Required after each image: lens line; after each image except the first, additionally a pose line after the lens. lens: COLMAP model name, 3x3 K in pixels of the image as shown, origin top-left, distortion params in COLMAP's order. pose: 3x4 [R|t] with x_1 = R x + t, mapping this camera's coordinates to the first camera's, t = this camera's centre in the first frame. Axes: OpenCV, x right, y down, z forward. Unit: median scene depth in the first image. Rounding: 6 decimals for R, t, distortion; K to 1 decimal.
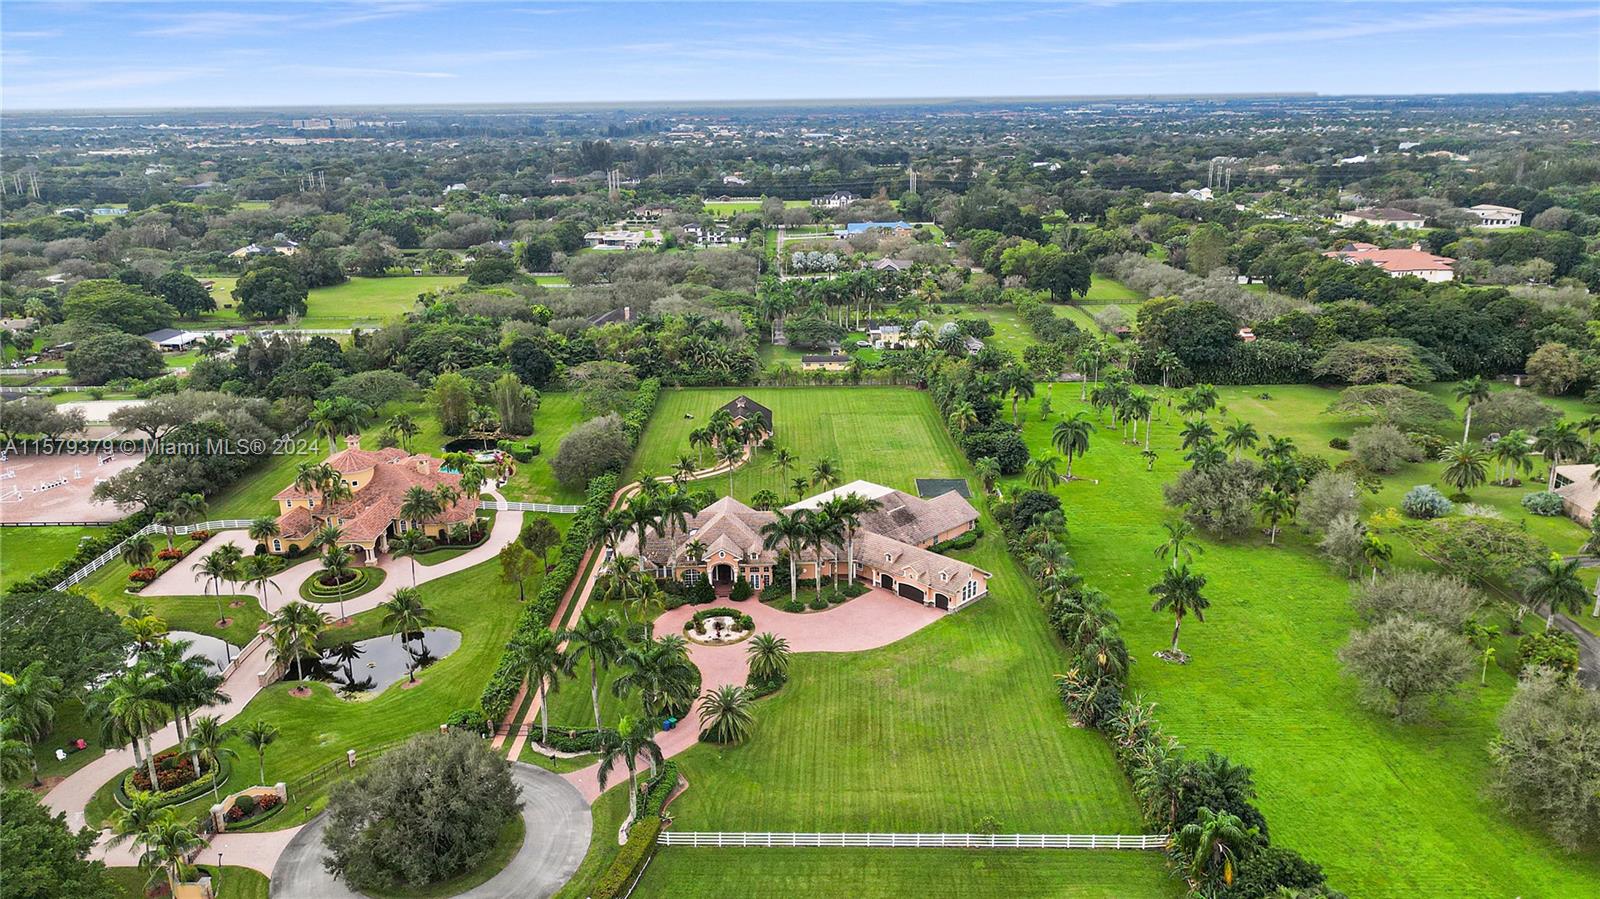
lens RADIAL K [[1115.2, 0, 800.0], [0, 1115.2, 449.5], [0, 0, 1]] dist [0.089870, -0.104798]
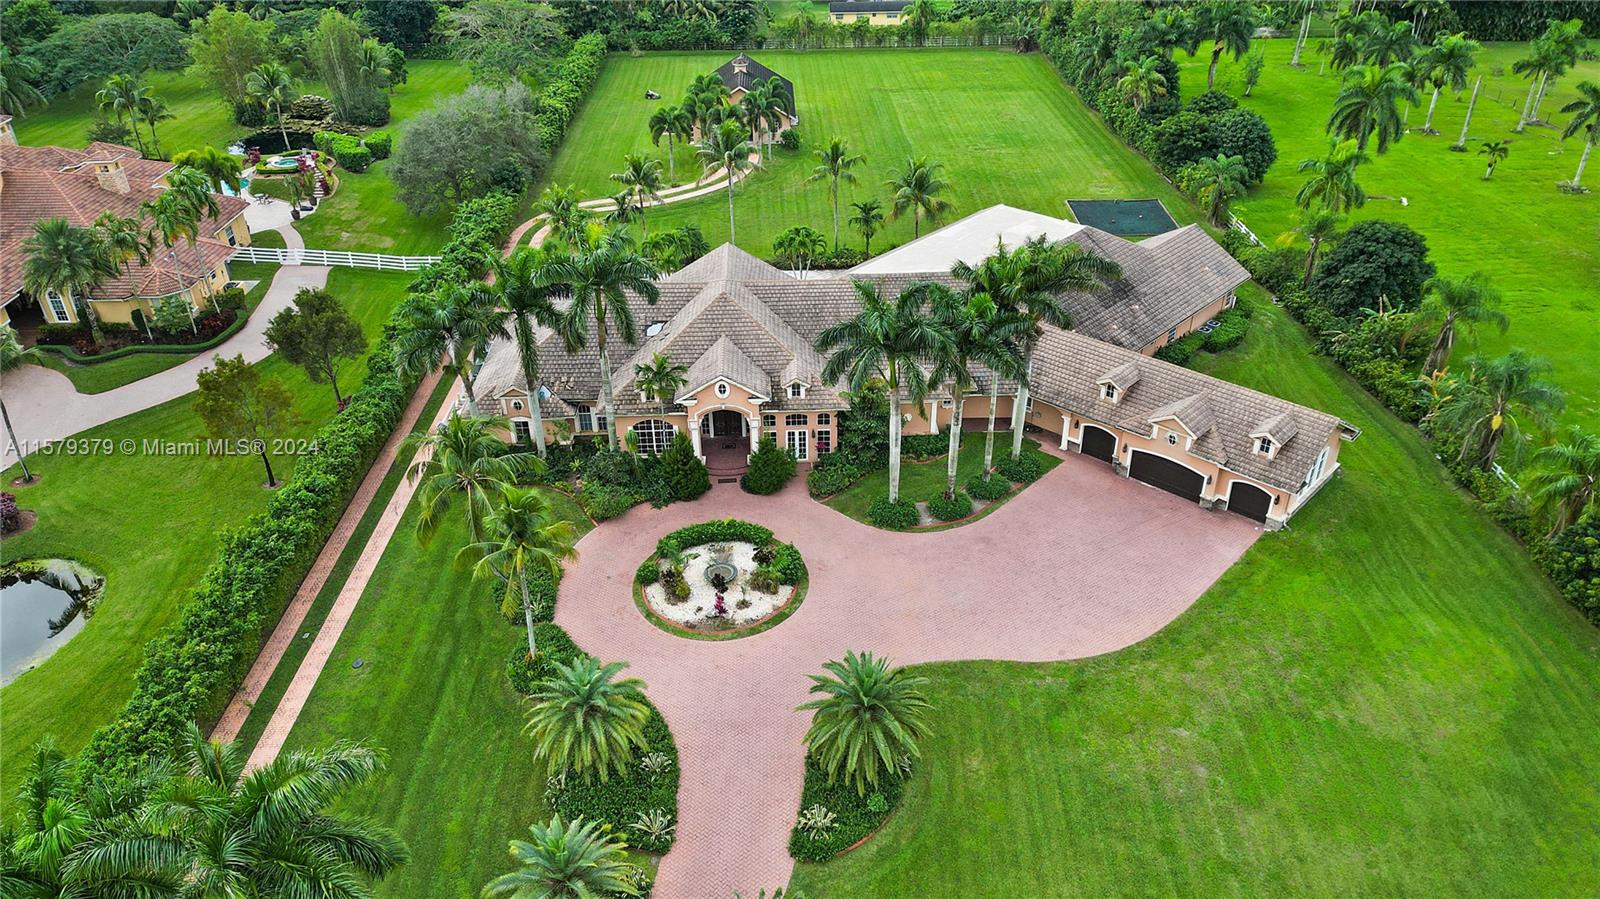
lens RADIAL K [[1115.2, 0, 800.0], [0, 1115.2, 449.5], [0, 0, 1]] dist [0.089870, -0.104798]
pose [[0.999908, -0.007709, 0.011136, -0.043921], [0.004761, 0.969799, 0.243858, 0.012476], [-0.012680, -0.243782, 0.969747, 0.567219]]
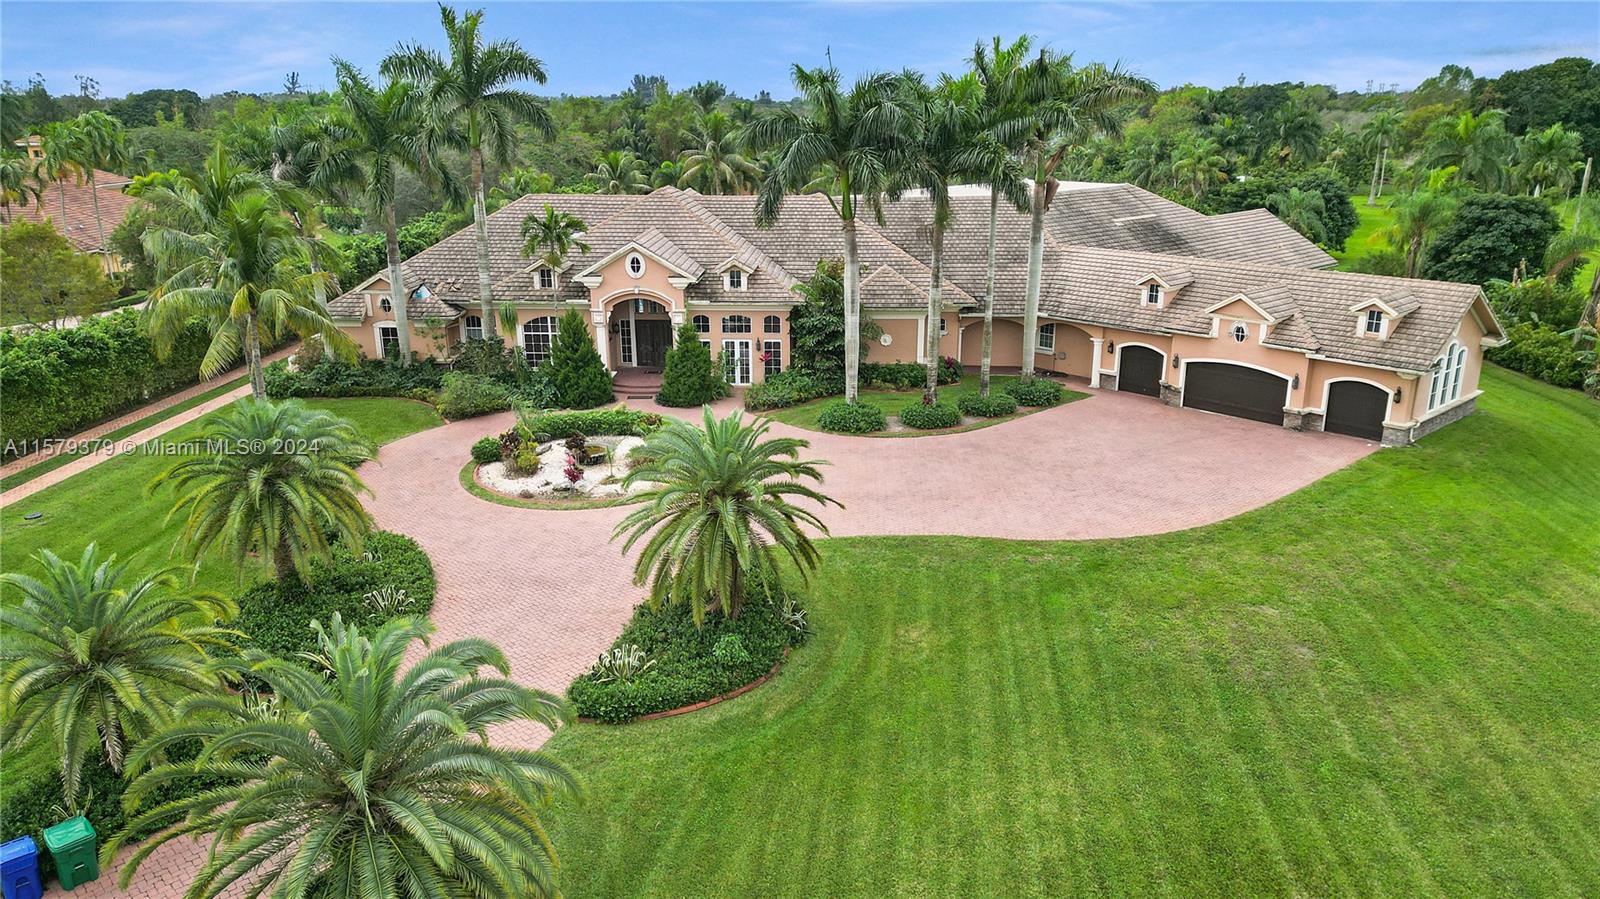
lens RADIAL K [[1115.2, 0, 800.0], [0, 1115.2, 449.5], [0, 0, 1]] dist [0.089870, -0.104798]
pose [[0.997926, 0.025747, -0.059000, -0.001240], [-0.025908, 0.999662, -0.001974, 0.143566], [0.058930, 0.003498, 0.998256, 0.660045]]
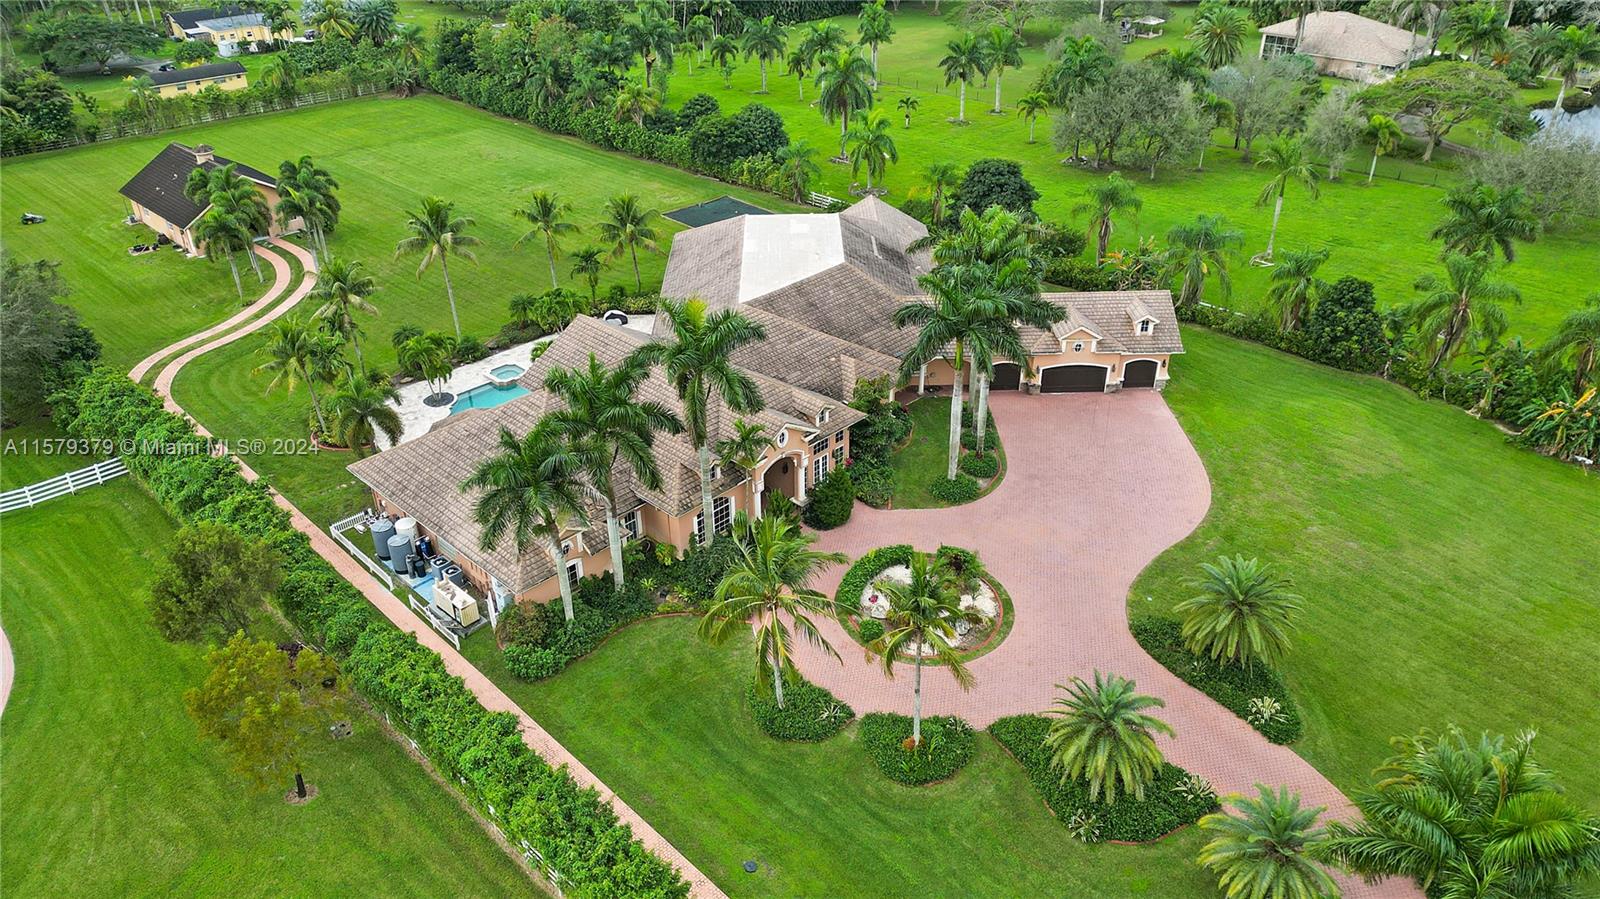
lens RADIAL K [[1115.2, 0, 800.0], [0, 1115.2, 449.5], [0, 0, 1]] dist [0.089870, -0.104798]
pose [[0.706571, -0.351831, 0.613982, -0.305696], [0.210851, 0.932907, 0.291937, -0.017322], [-0.675500, -0.076815, 0.733348, 0.683366]]
